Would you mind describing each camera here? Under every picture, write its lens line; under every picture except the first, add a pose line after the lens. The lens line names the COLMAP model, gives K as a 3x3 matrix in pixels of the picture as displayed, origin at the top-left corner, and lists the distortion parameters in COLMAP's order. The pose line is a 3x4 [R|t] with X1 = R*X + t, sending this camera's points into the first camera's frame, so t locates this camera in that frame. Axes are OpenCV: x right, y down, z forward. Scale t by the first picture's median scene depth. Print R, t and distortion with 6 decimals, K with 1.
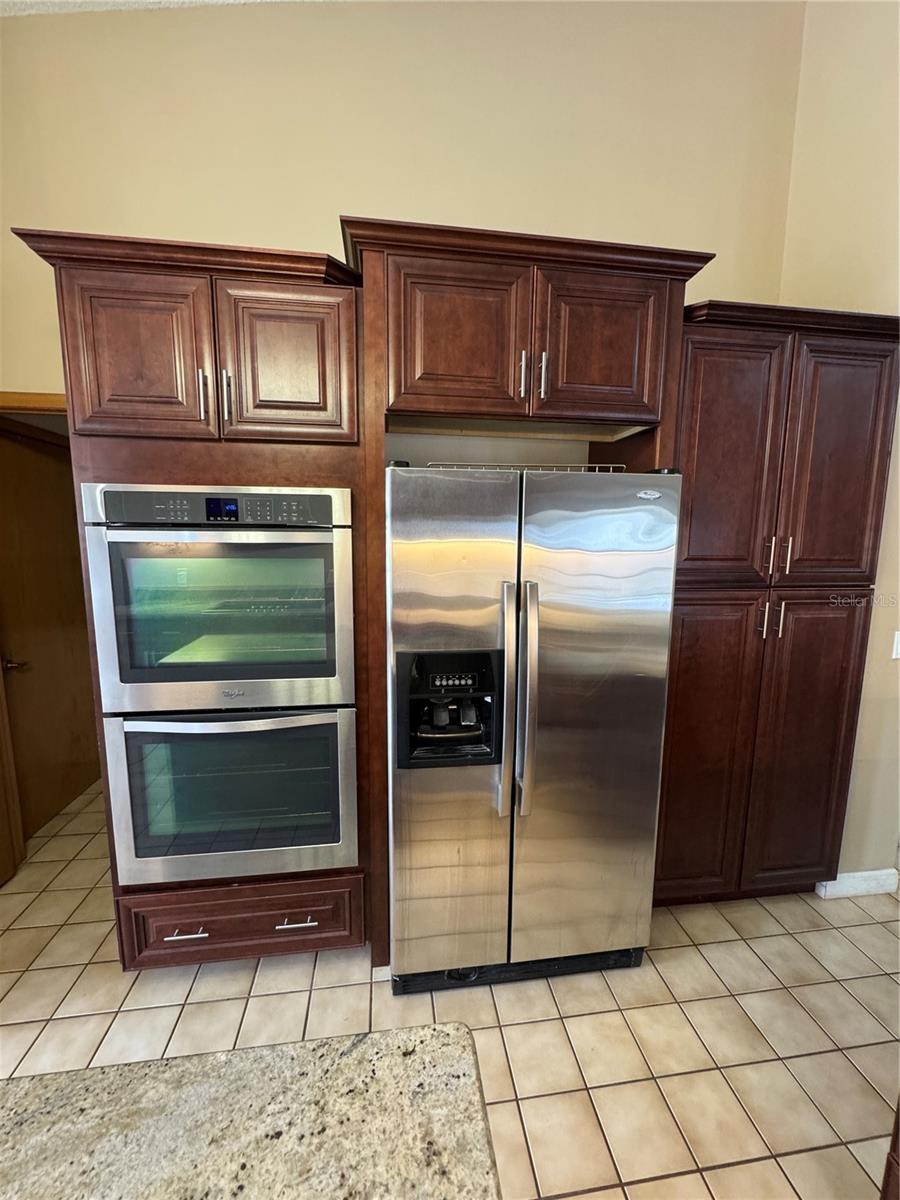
lens RADIAL K [[478.0, 0, 450.0], [0, 478.0, 600.0], [0, 0, 1]] dist [-0.000542, 0.000134]
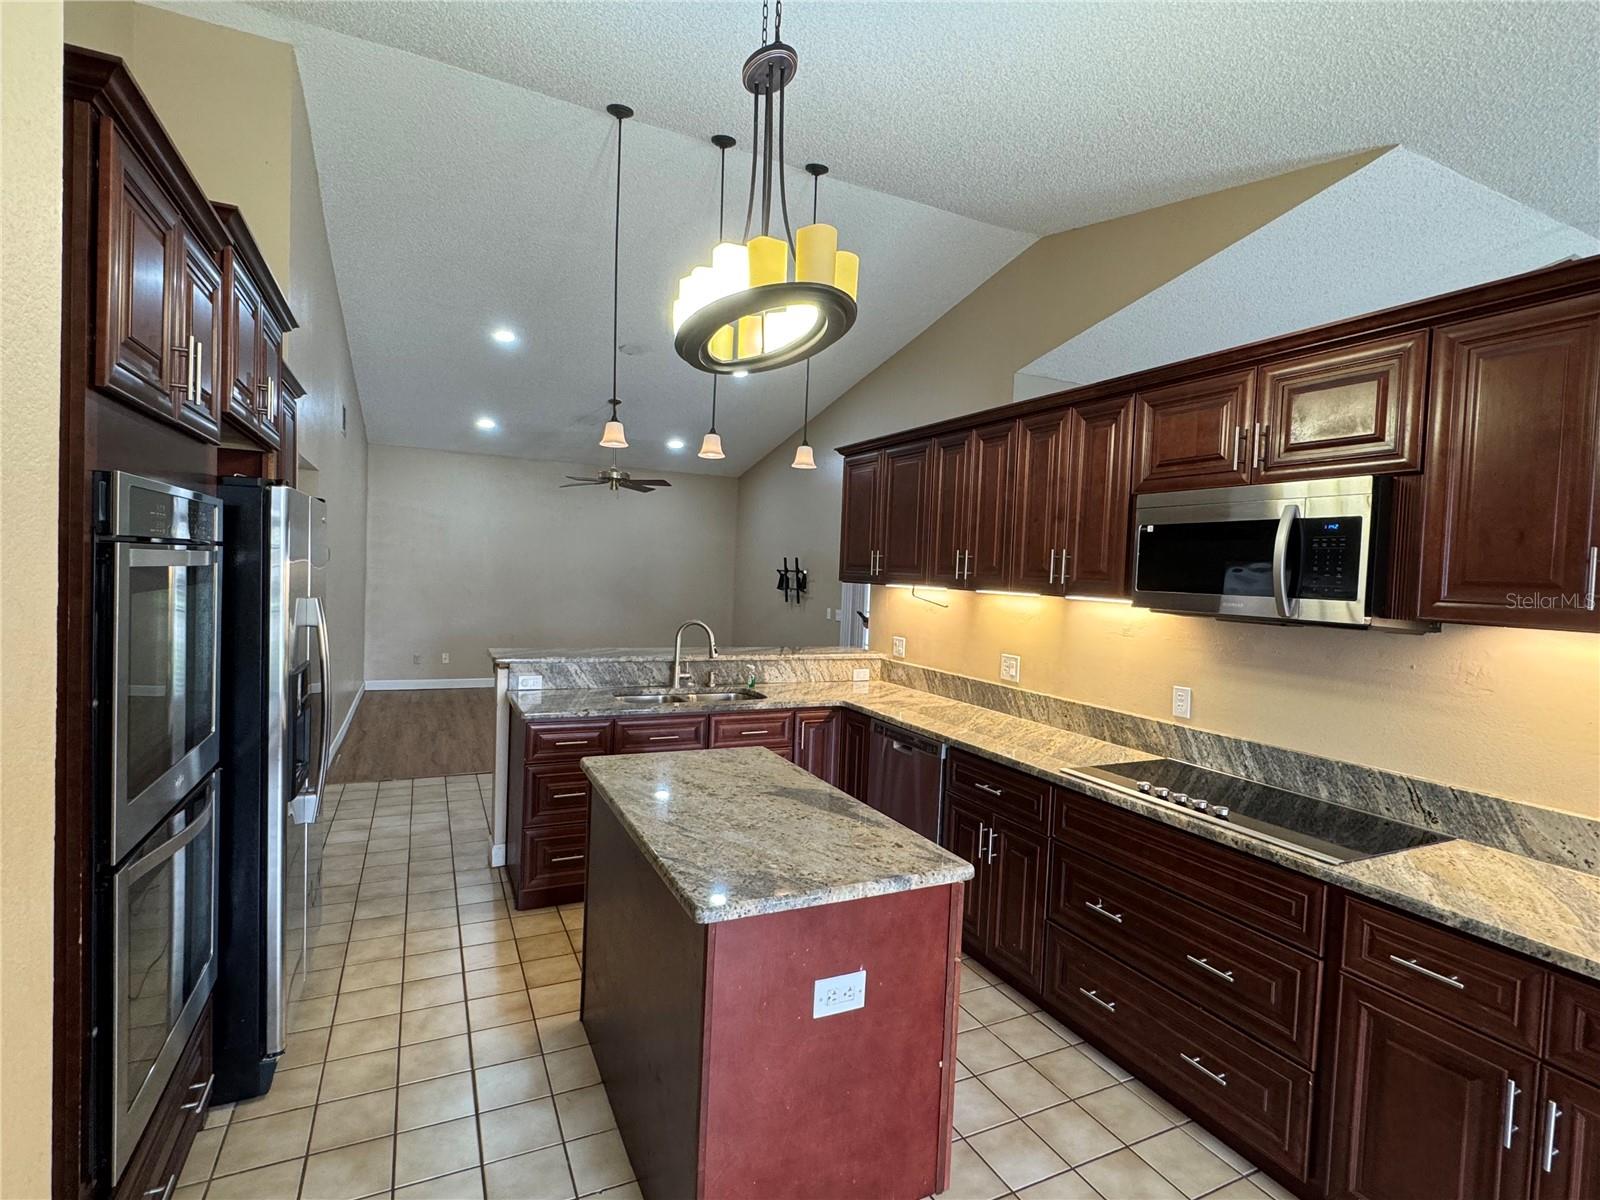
lens RADIAL K [[777.7, 0, 800.0], [0, 777.7, 600.0], [0, 0, 1]] dist [-0.000857, 0.000621]
pose [[-0.309290, -0.062560, 0.948908, -1.826092], [0.089364, 0.991506, 0.094496, -0.092583], [-0.946760, 0.114025, -0.301072, 0.467026]]
